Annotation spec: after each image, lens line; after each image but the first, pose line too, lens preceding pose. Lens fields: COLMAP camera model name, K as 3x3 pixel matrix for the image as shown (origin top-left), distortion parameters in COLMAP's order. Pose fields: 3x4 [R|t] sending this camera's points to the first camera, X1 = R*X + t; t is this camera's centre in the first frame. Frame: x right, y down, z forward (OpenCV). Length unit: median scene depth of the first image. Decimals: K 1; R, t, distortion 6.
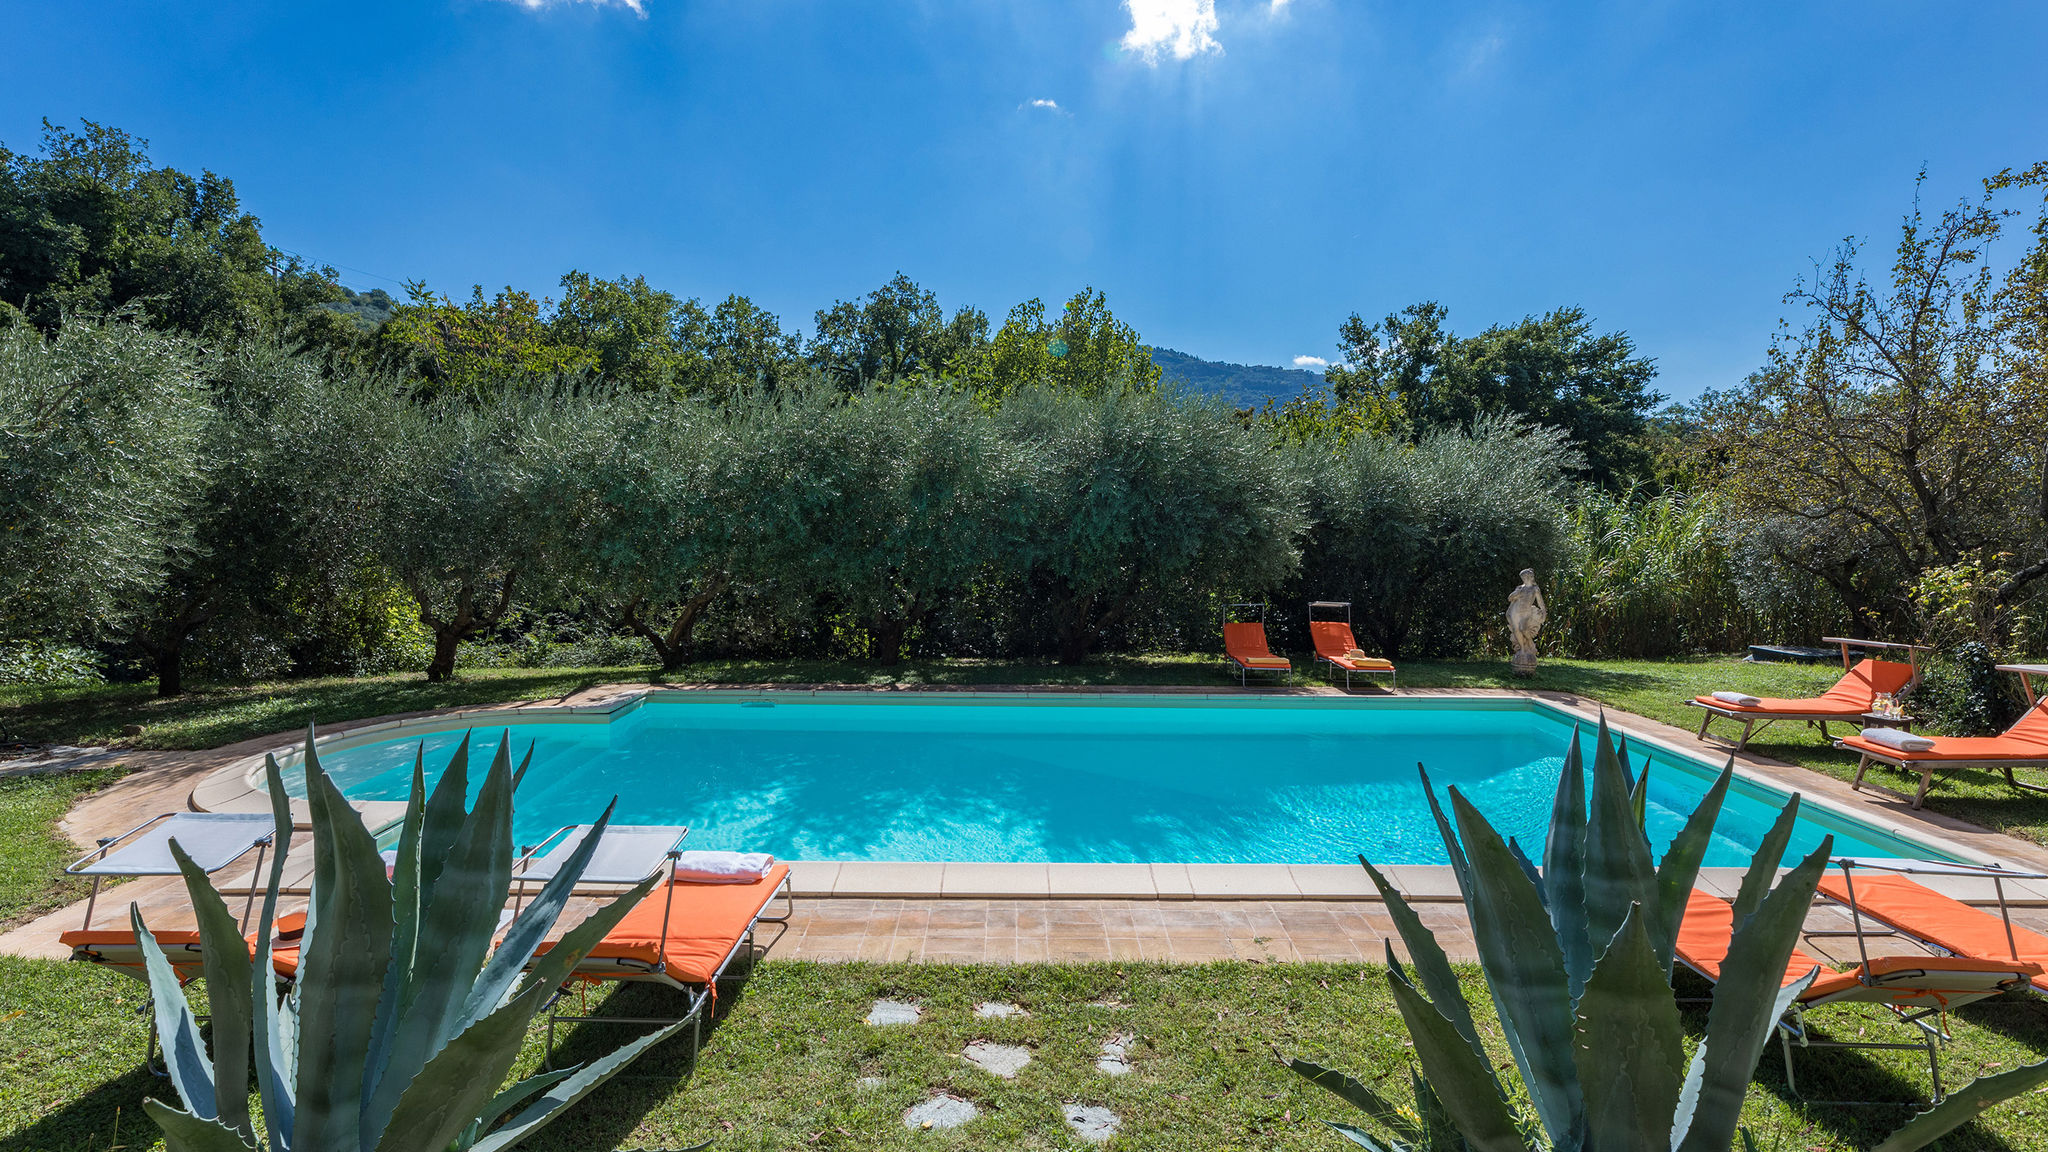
lens RADIAL K [[921.2, 0, 1011.5], [0, 921.2, 575.0], [0, 0, 1]] dist [0.000244, 0.000445]
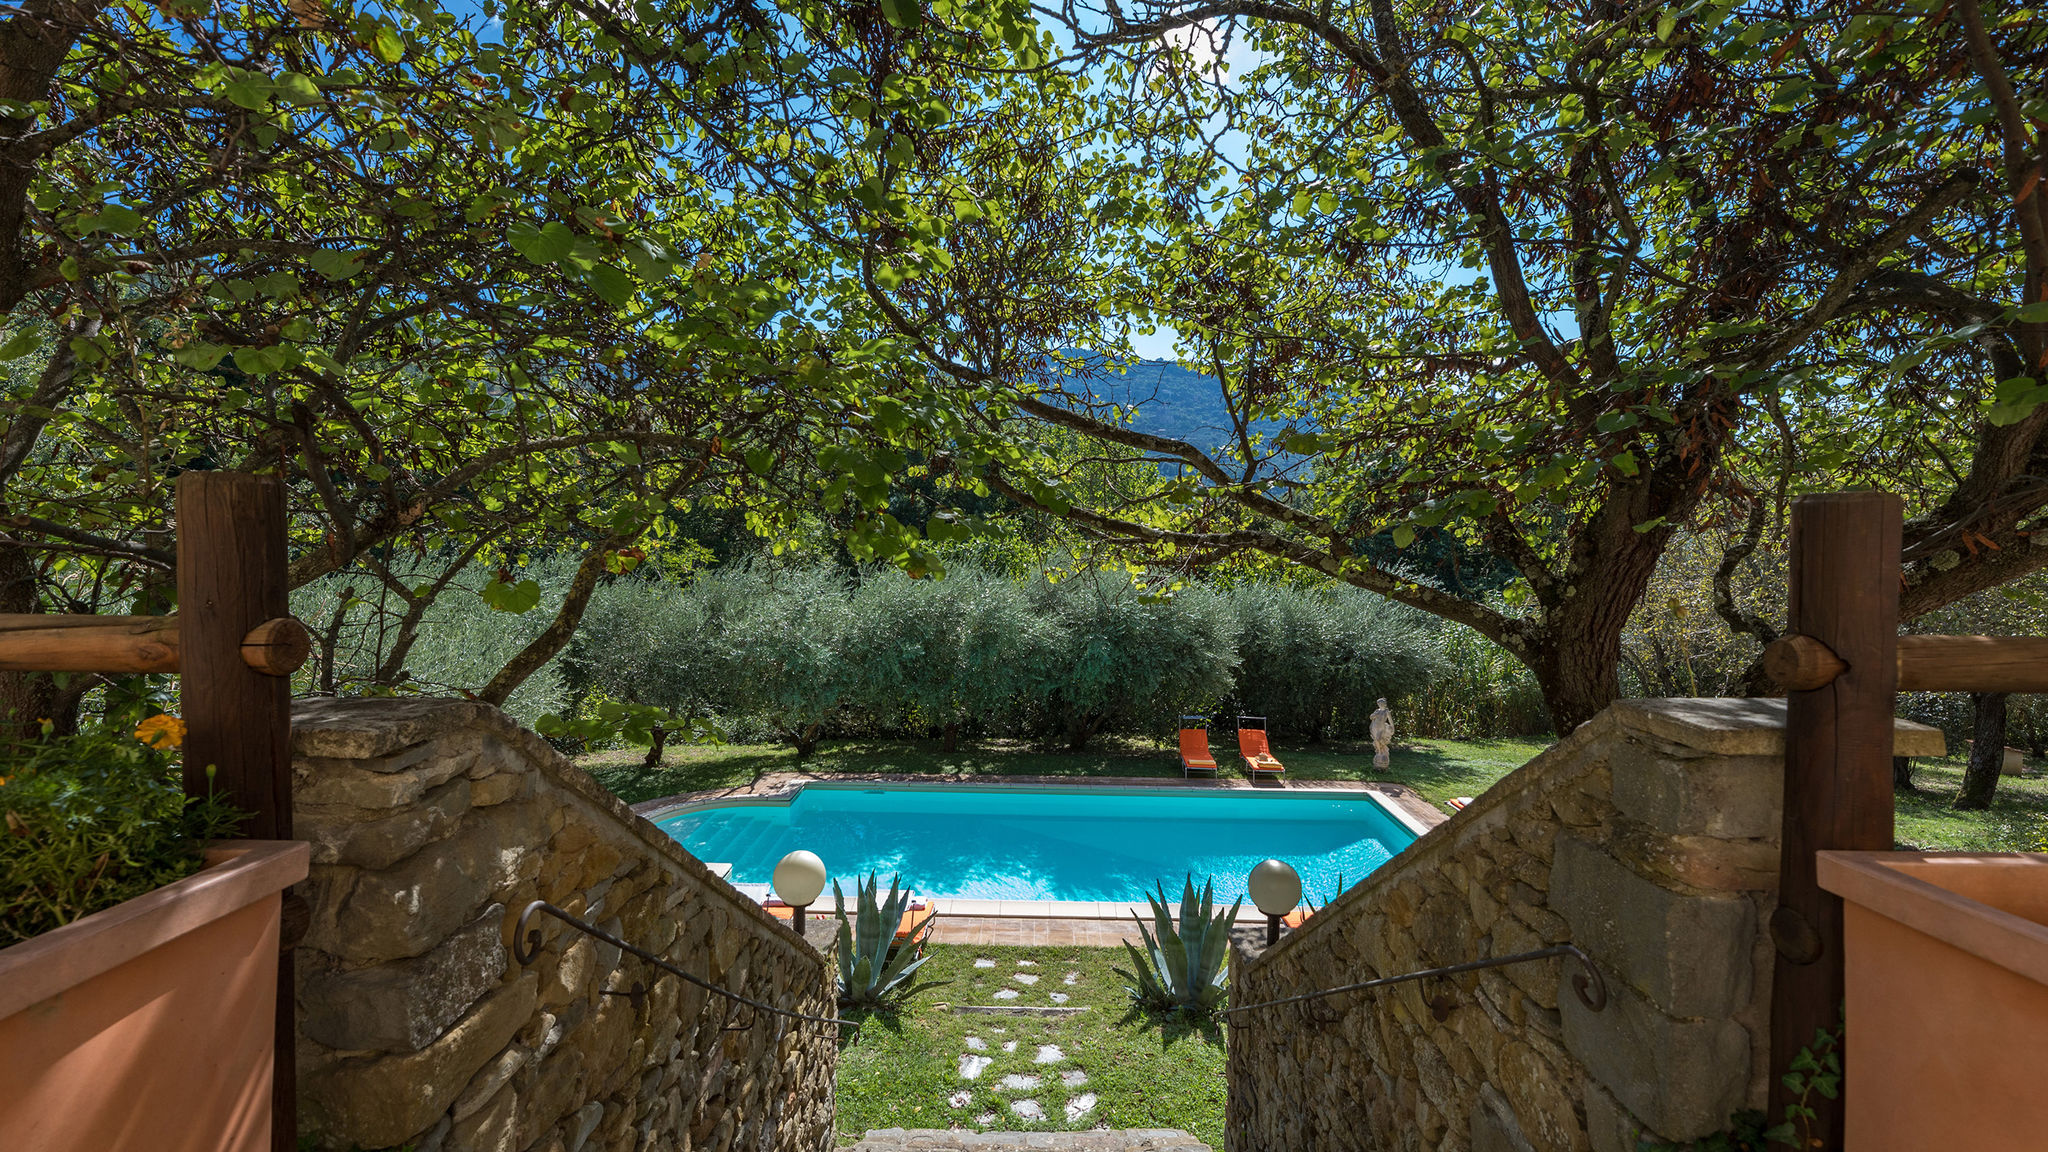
lens RADIAL K [[897.5, 0, 1024.0], [0, 897.5, 576.0], [0, 0, 1]] dist [-0.000015, 0.000060]
pose [[0.999854, 0.009151, -0.014433, 0.002753], [-0.009511, 0.999640, -0.025078, -0.309901], [0.014199, 0.025212, 0.999581, -0.877743]]
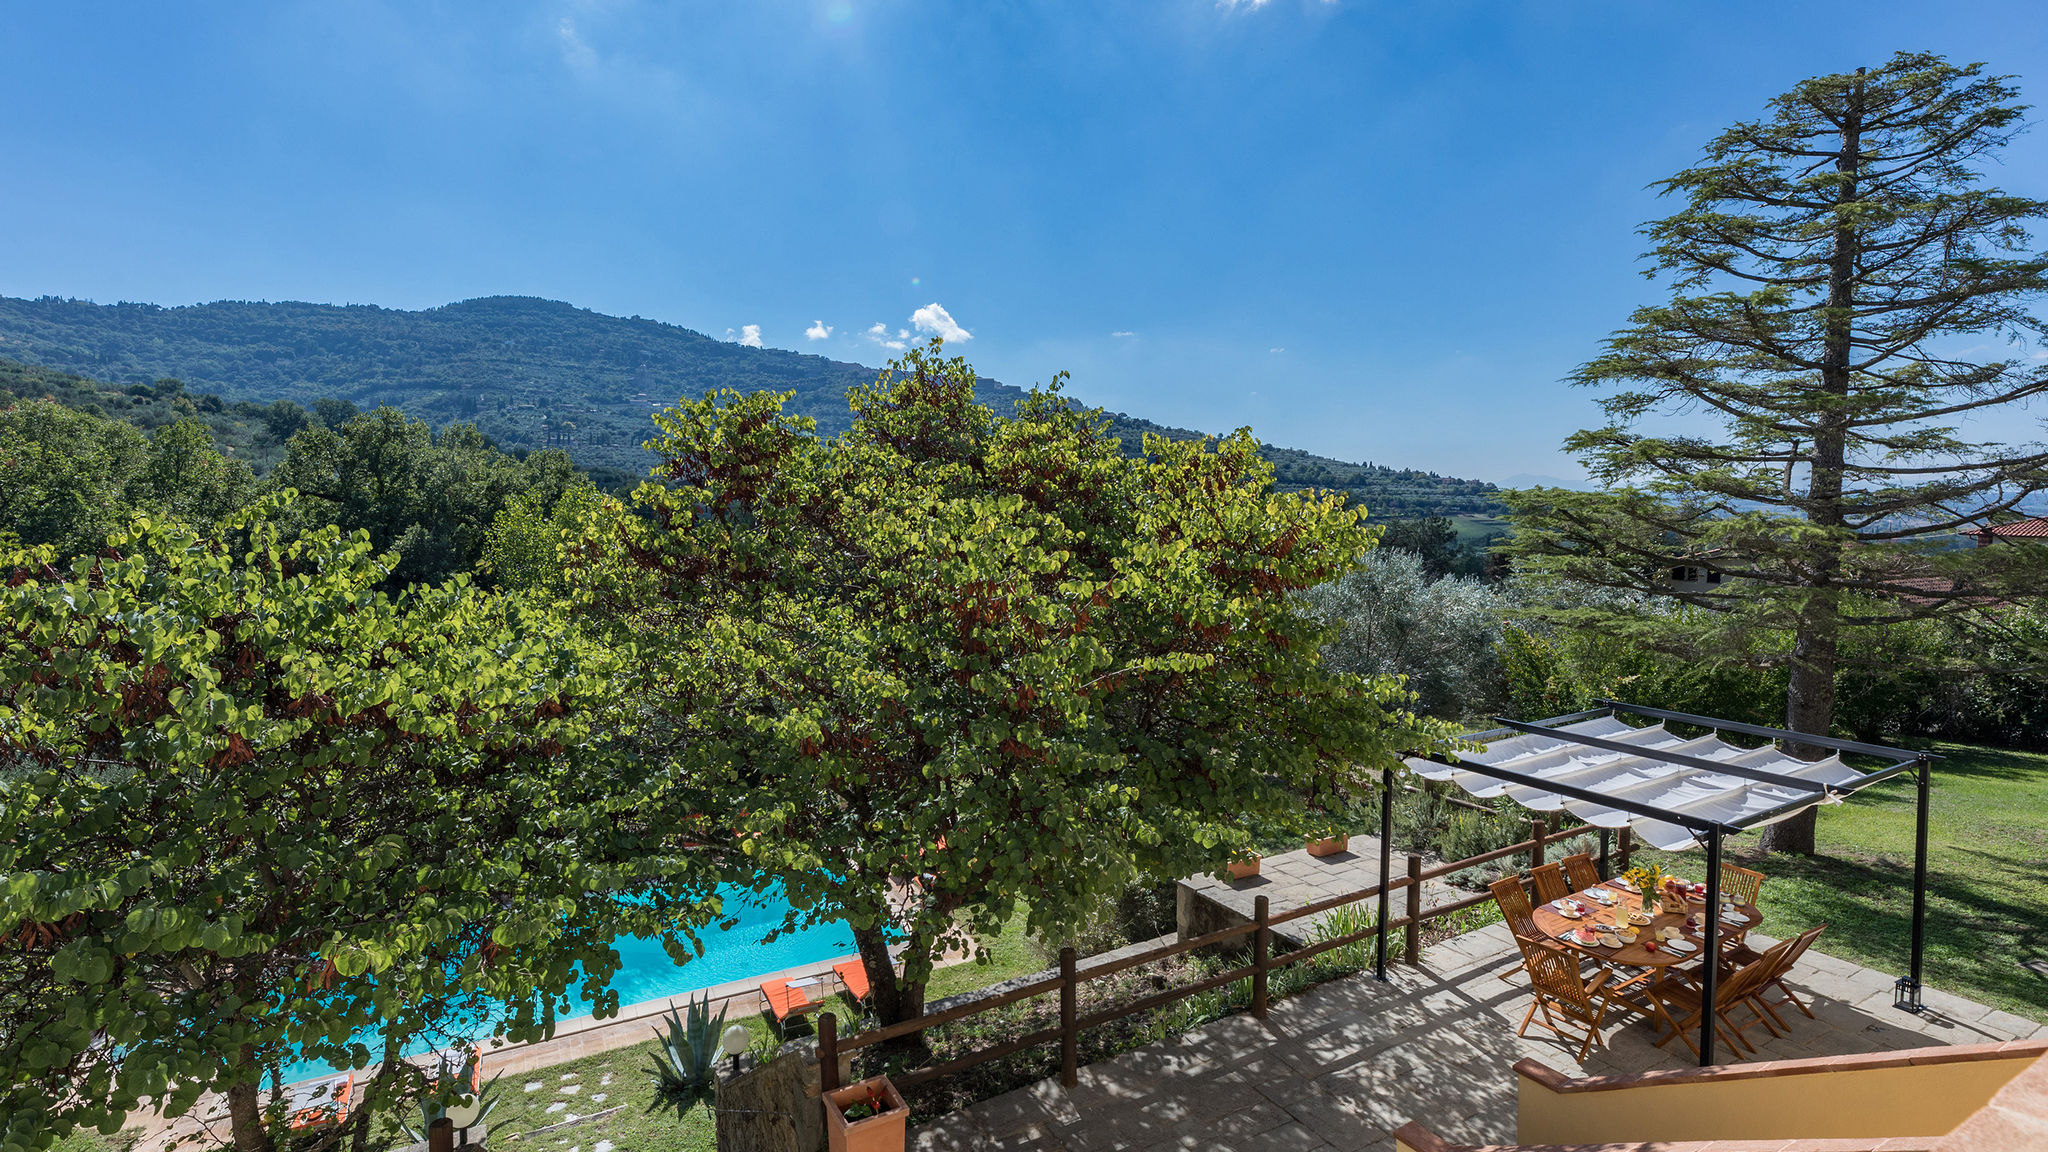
lens RADIAL K [[921.2, 0, 1011.5], [0, 921.2, 575.0], [0, 0, 1]] dist [0.000244, 0.000445]
pose [[0.872785, -0.024526, 0.487489, -0.118051], [0.022175, 0.999698, 0.010593, -0.808762], [-0.487601, 0.001565, 0.873065, -1.625424]]
